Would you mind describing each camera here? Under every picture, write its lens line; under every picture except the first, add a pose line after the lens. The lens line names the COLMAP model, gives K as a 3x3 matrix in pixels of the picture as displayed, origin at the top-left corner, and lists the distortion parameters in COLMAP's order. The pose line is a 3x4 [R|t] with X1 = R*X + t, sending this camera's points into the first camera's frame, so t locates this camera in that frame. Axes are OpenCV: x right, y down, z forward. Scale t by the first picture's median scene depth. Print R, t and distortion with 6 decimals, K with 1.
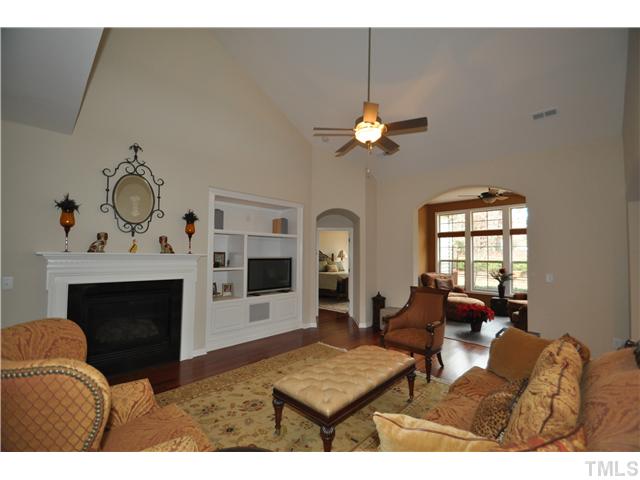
lens RADIAL K [[279.9, 0, 320.0], [0, 279.9, 240.0], [0, 0, 1]] dist [-0.001554, -0.000399]
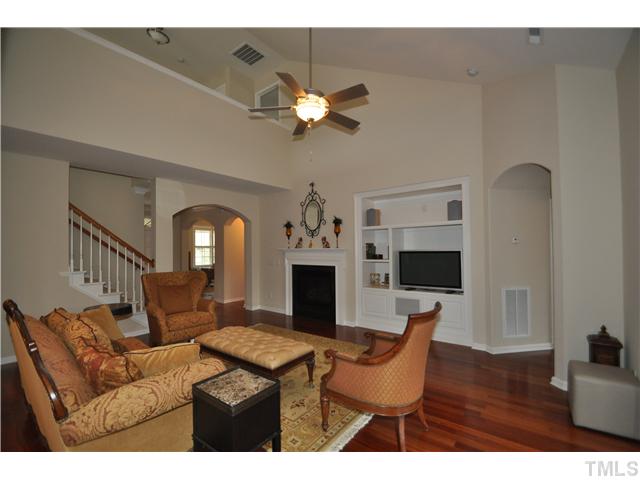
lens RADIAL K [[279.9, 0, 320.0], [0, 279.9, 240.0], [0, 0, 1]] dist [-0.001554, -0.000399]
pose [[0.112509, -0.047196, -0.992529, 0.917058], [0.064216, 0.997129, -0.040136, 0.062535], [0.991574, -0.059220, 0.115217, 0.794361]]
